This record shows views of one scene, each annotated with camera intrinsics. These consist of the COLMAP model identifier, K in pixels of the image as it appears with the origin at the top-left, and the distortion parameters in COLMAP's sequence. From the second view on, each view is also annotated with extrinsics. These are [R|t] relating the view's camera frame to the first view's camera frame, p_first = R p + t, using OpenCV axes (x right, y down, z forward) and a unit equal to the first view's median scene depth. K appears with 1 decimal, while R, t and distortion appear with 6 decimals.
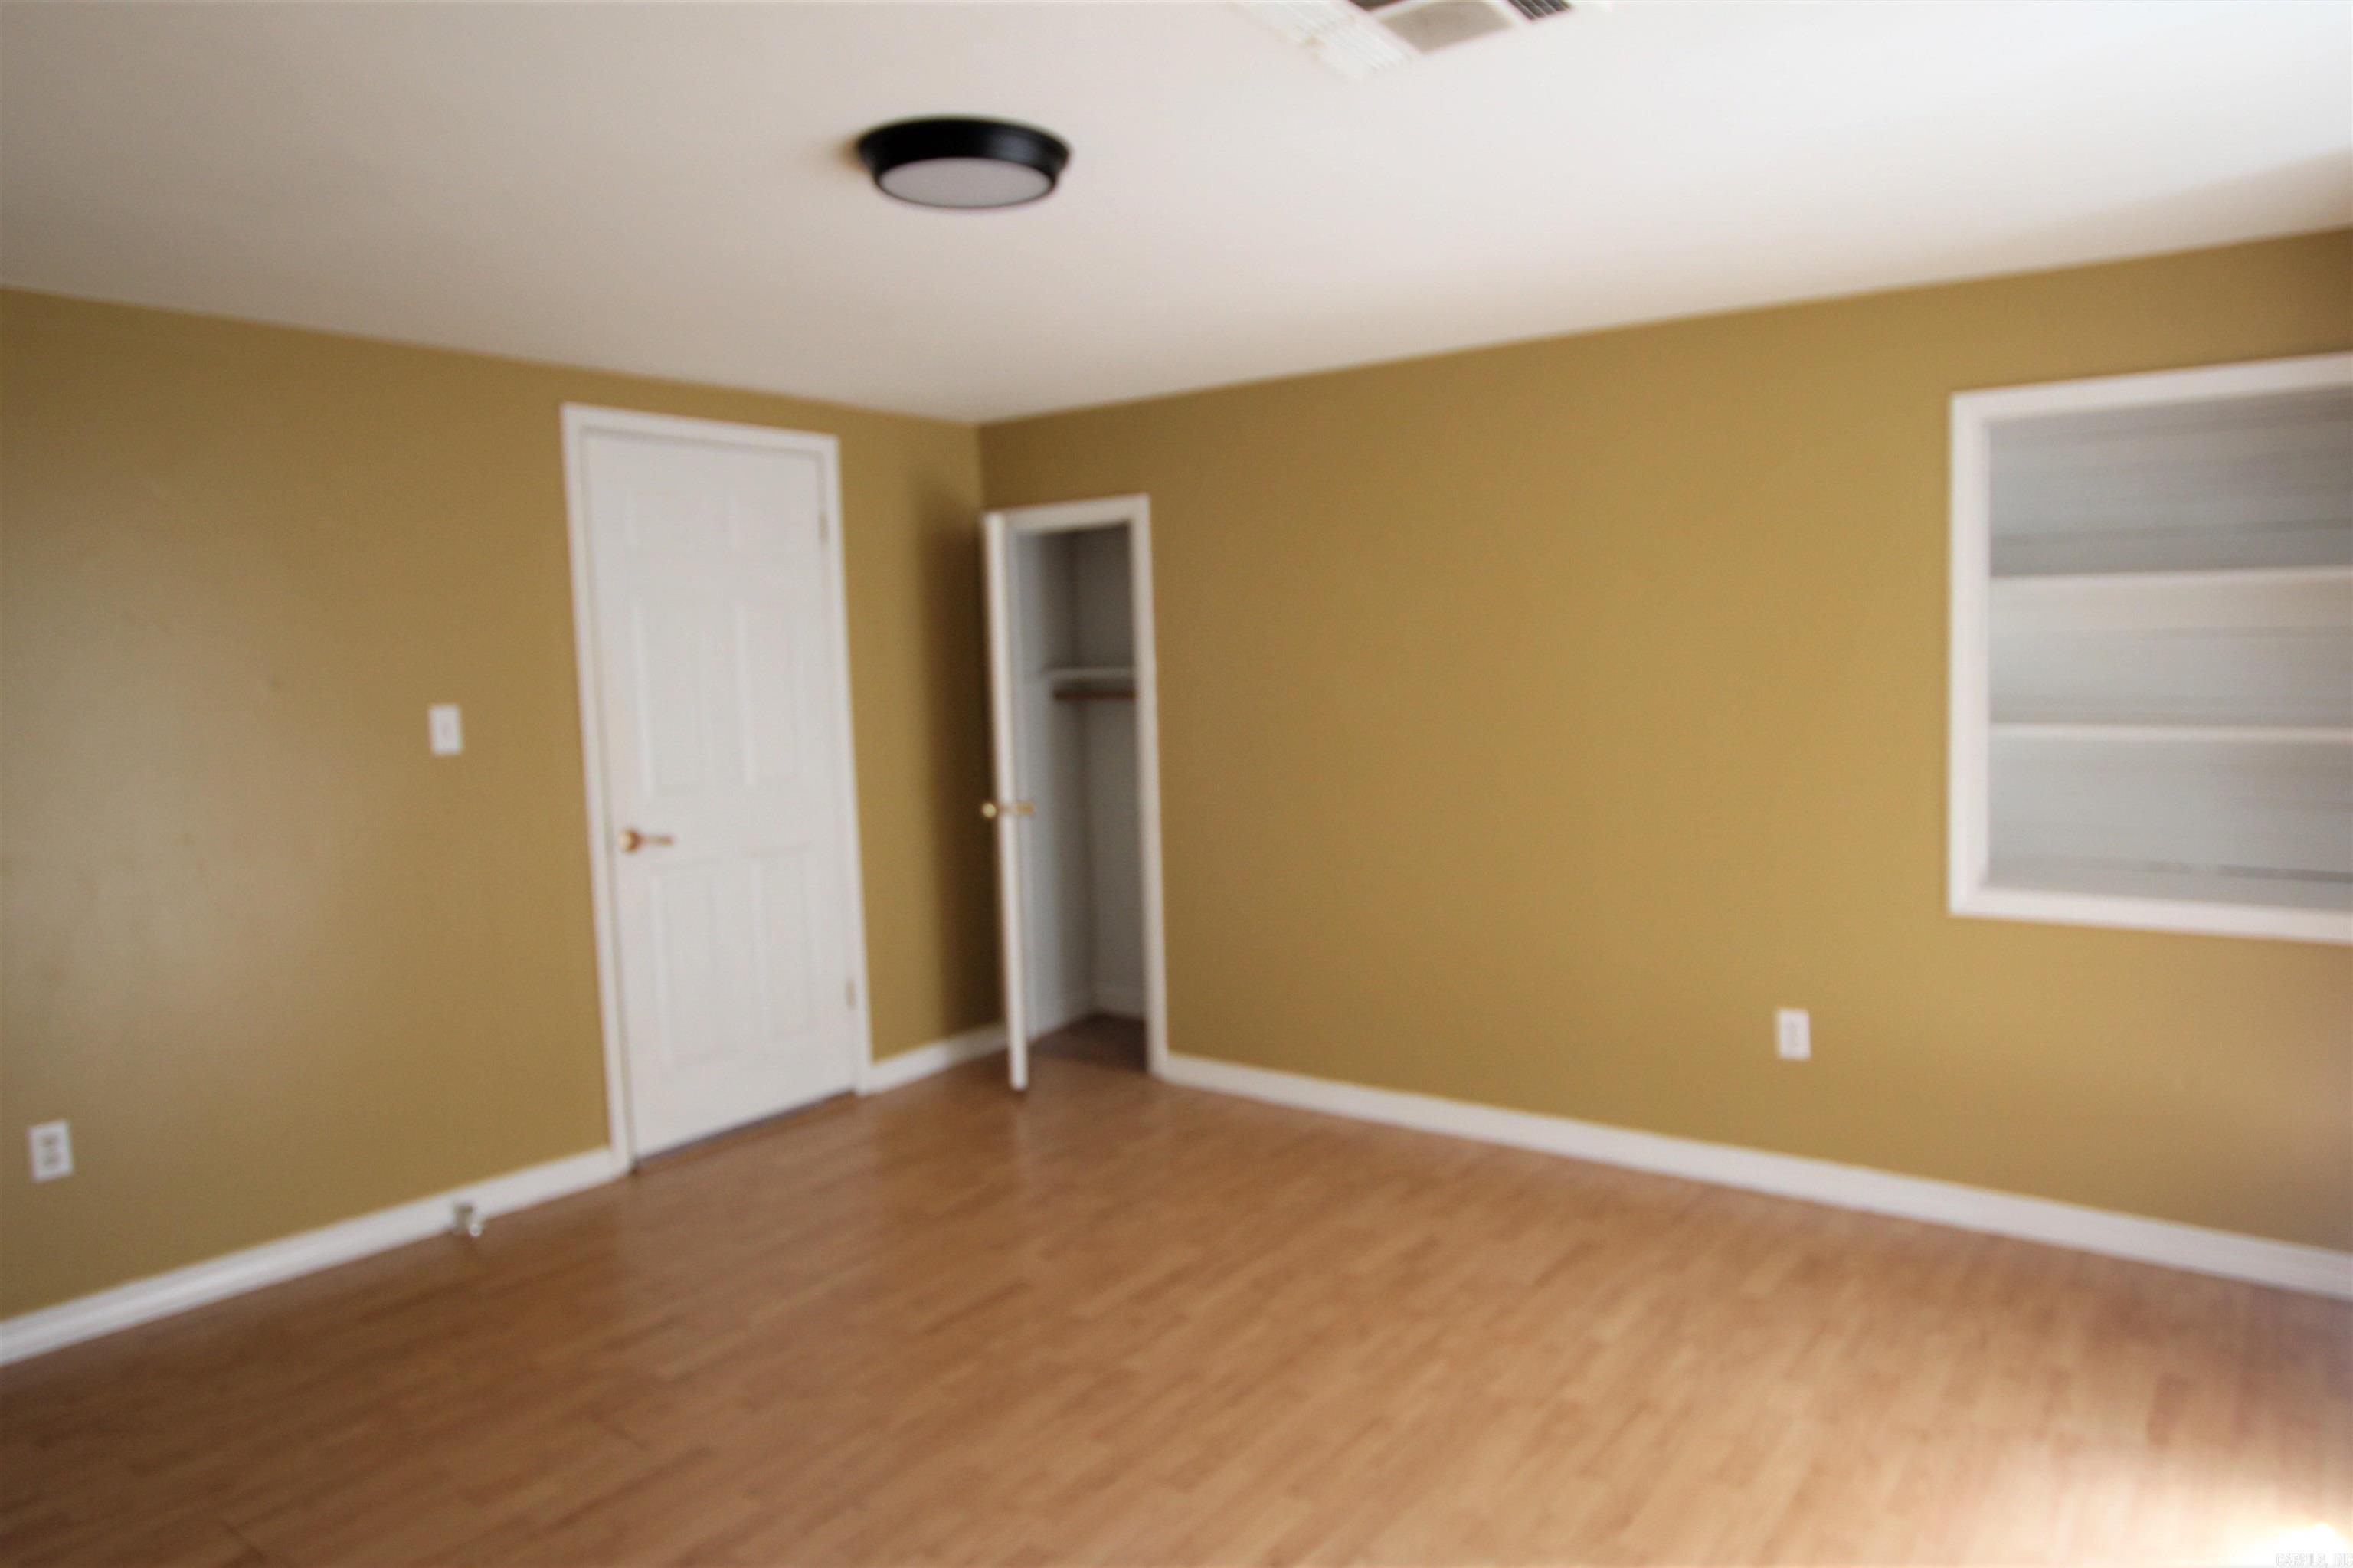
lens RADIAL K [[1433.5, 0, 1186.0], [0, 1433.5, 793.2], [0, 0, 1]] dist [-0.033159, 0.002400]
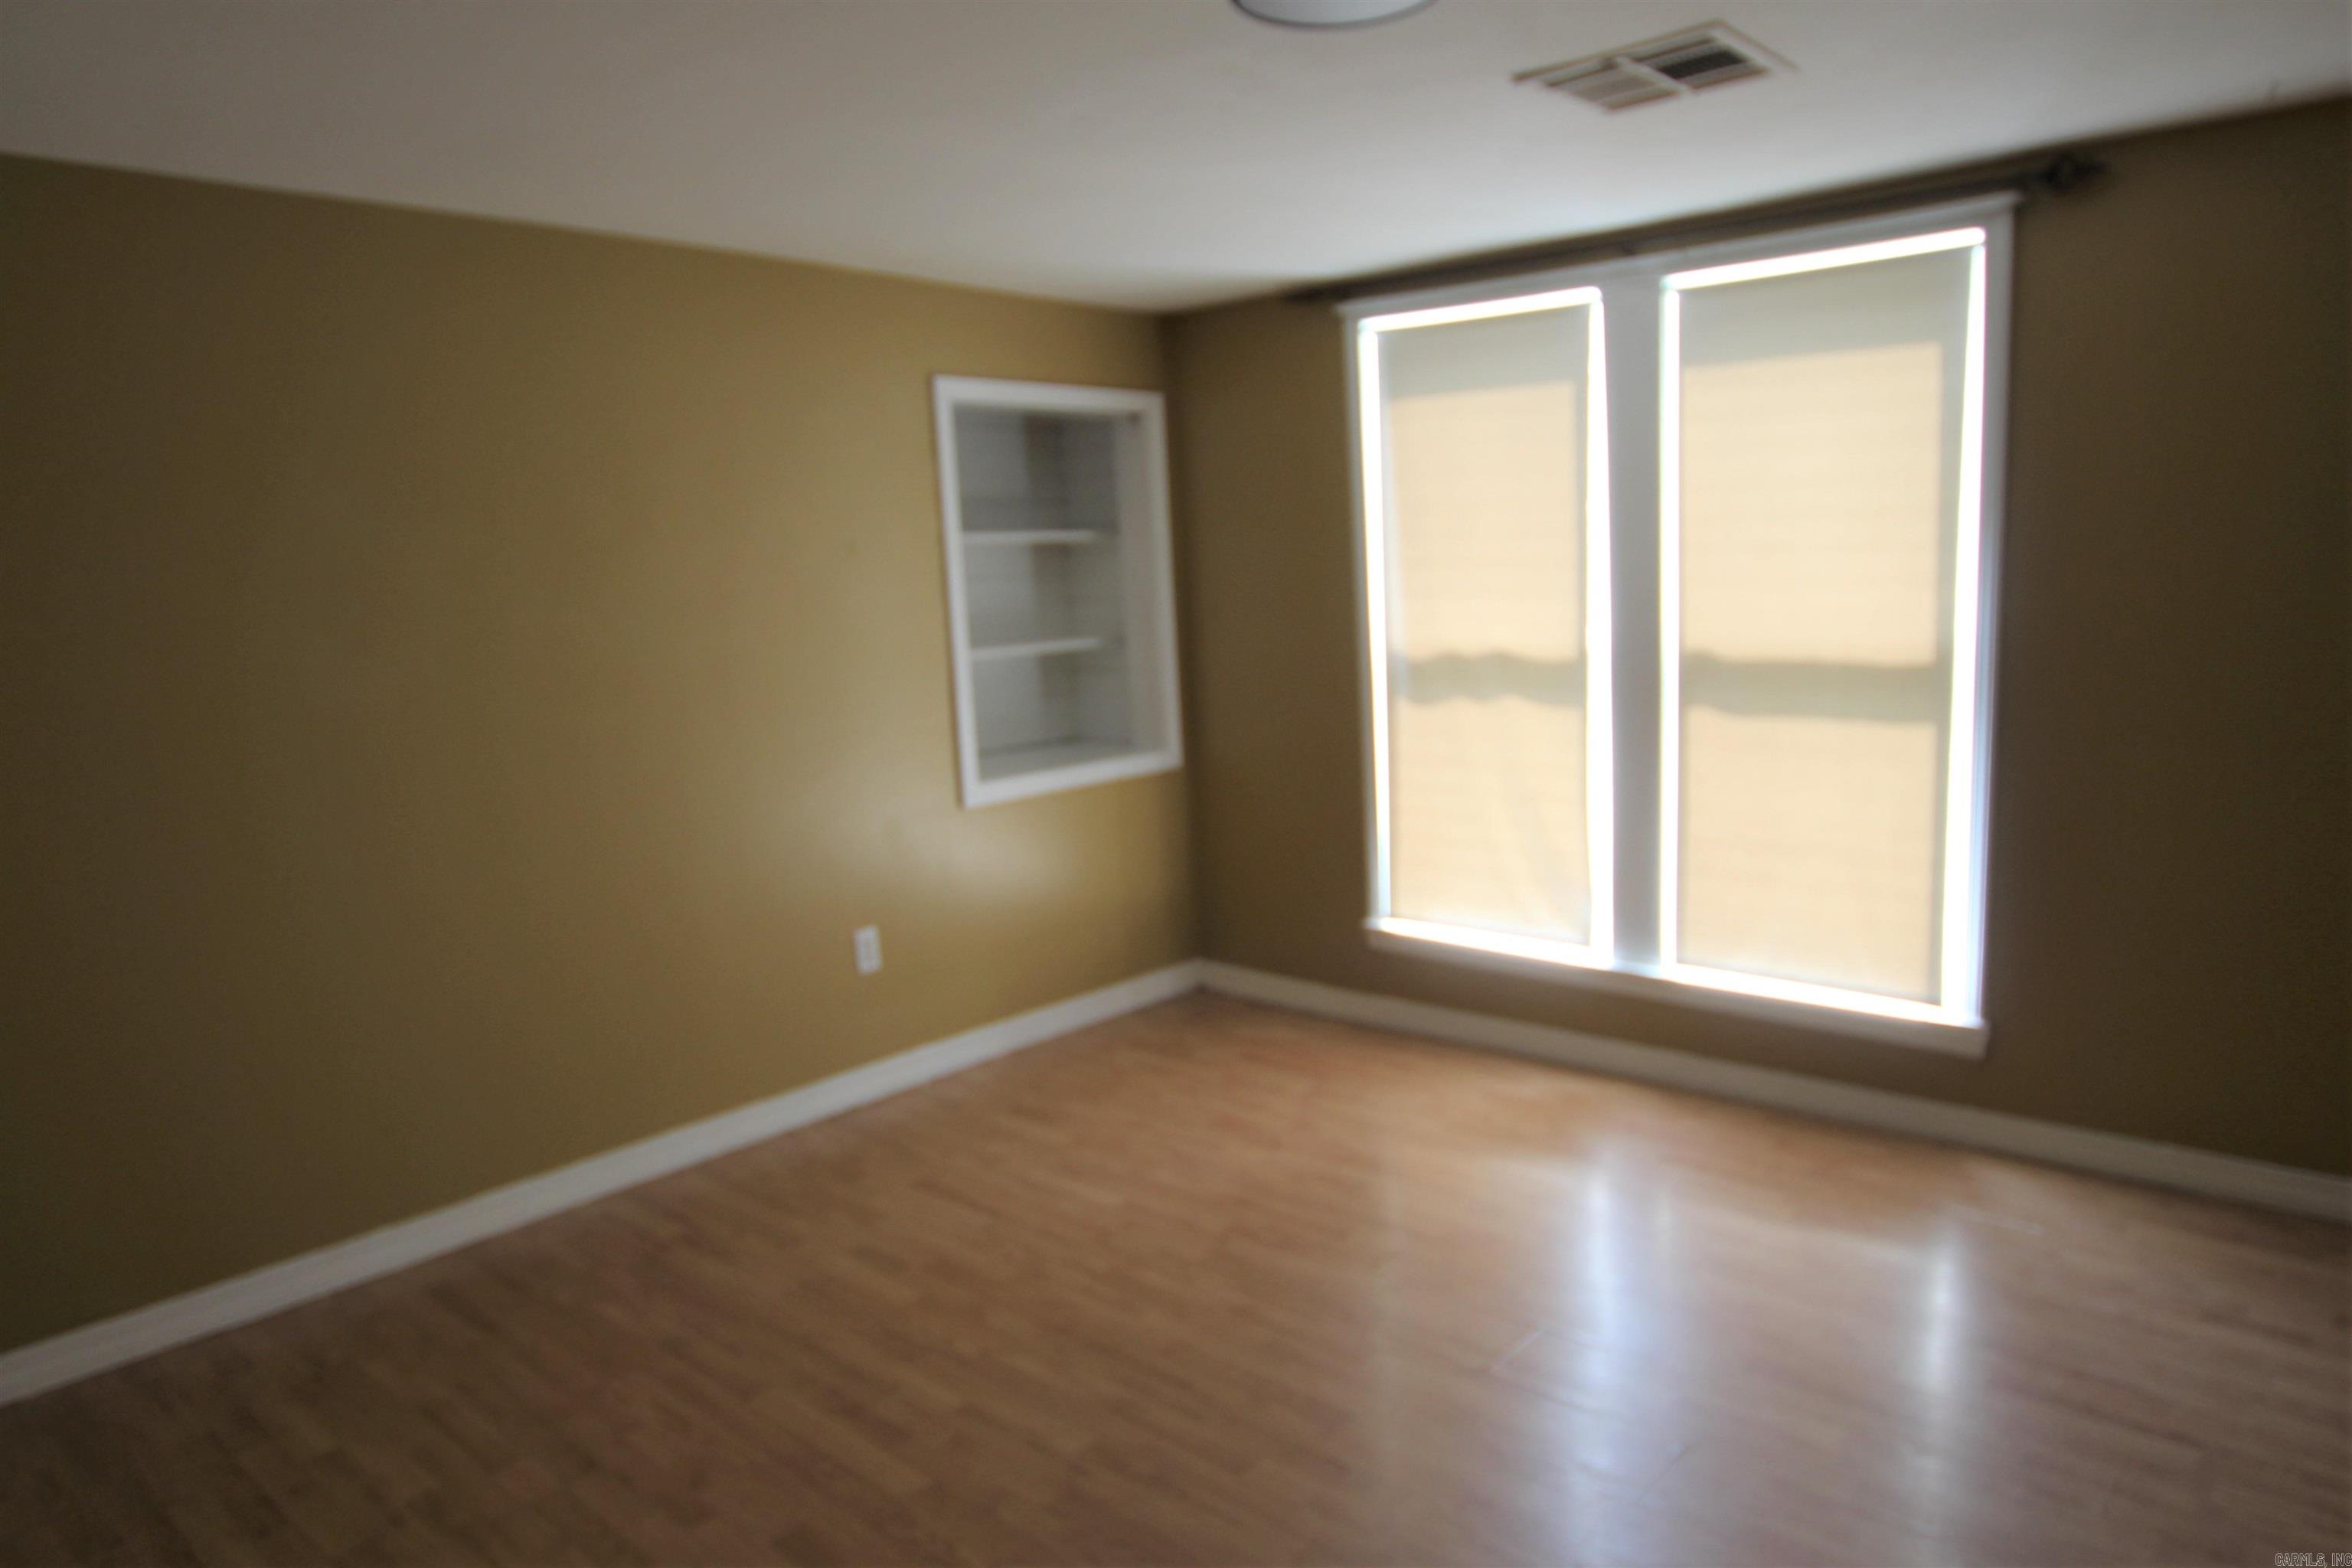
lens RADIAL K [[1432.9, 0, 1185.5], [0, 1432.9, 793.2], [0, 0, 1]] dist [-0.033159, 0.002400]
pose [[0.150961, -0.142113, 0.978271, -0.676099], [0.141909, 0.982478, 0.120826, -0.052209], [-0.978301, 0.120586, 0.168483, 0.653823]]
